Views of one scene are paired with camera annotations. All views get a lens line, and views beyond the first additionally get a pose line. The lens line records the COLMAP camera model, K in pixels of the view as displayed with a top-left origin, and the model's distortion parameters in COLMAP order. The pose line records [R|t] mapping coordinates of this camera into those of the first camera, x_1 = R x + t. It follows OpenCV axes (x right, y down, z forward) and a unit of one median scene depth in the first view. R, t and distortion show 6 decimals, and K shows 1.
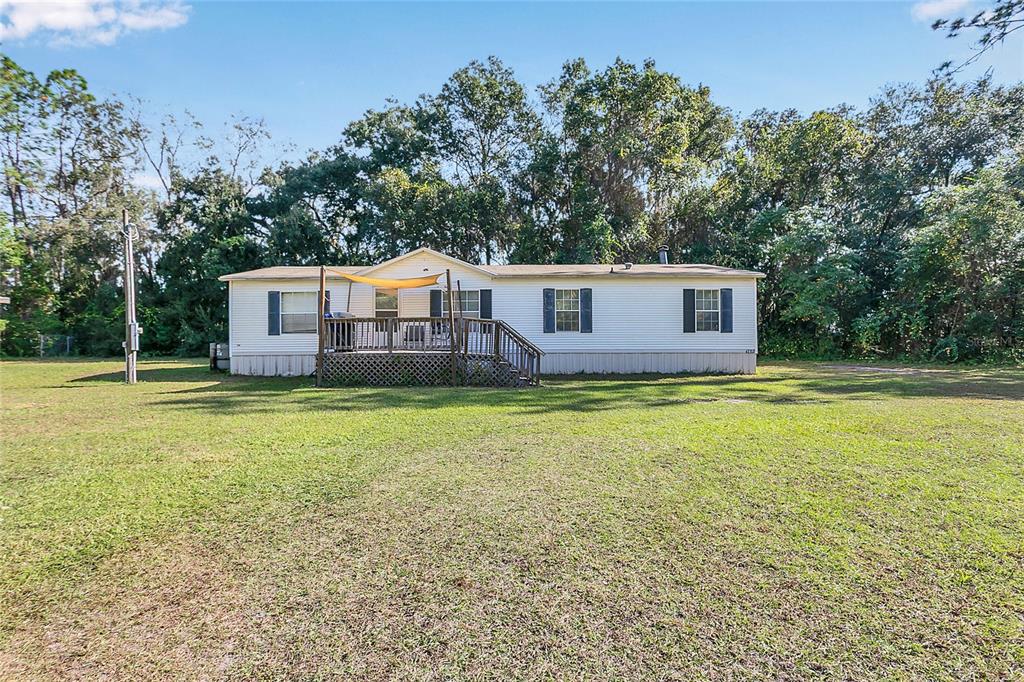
lens RADIAL K [[517.4, 0, 506.2], [0, 517.4, 330.3], [0, 0, 1]] dist [0.003758, 0.001125]
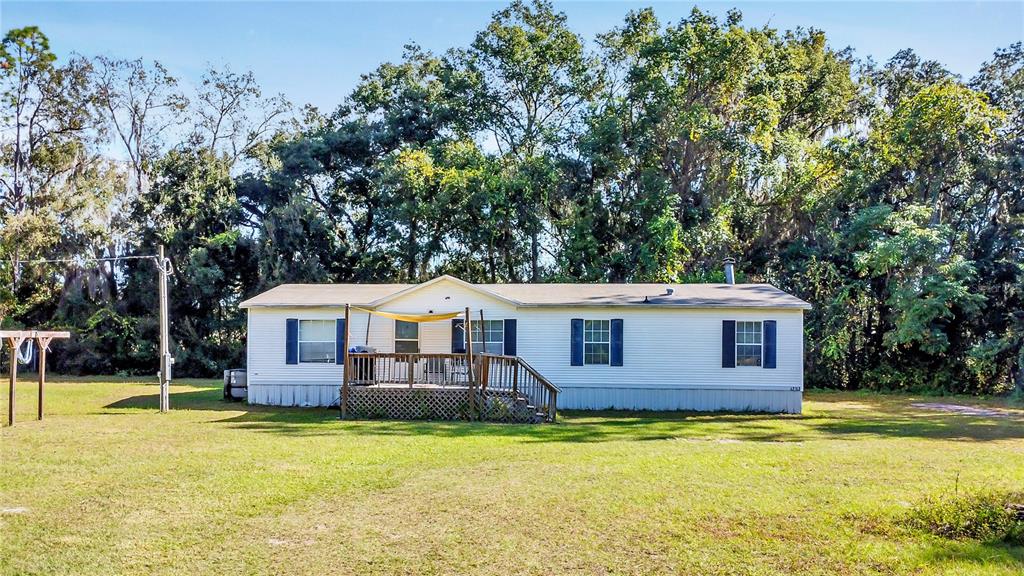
lens RADIAL K [[788.1, 0, 515.2], [0, 788.1, 346.6], [0, 0, 1]] dist [-0.022376, -0.009111]
pose [[0.996614, 0.011449, -0.081425, 0.049662], [-0.009918, 0.999767, 0.019193, -0.031955], [0.081625, -0.018320, 0.996495, -0.246367]]
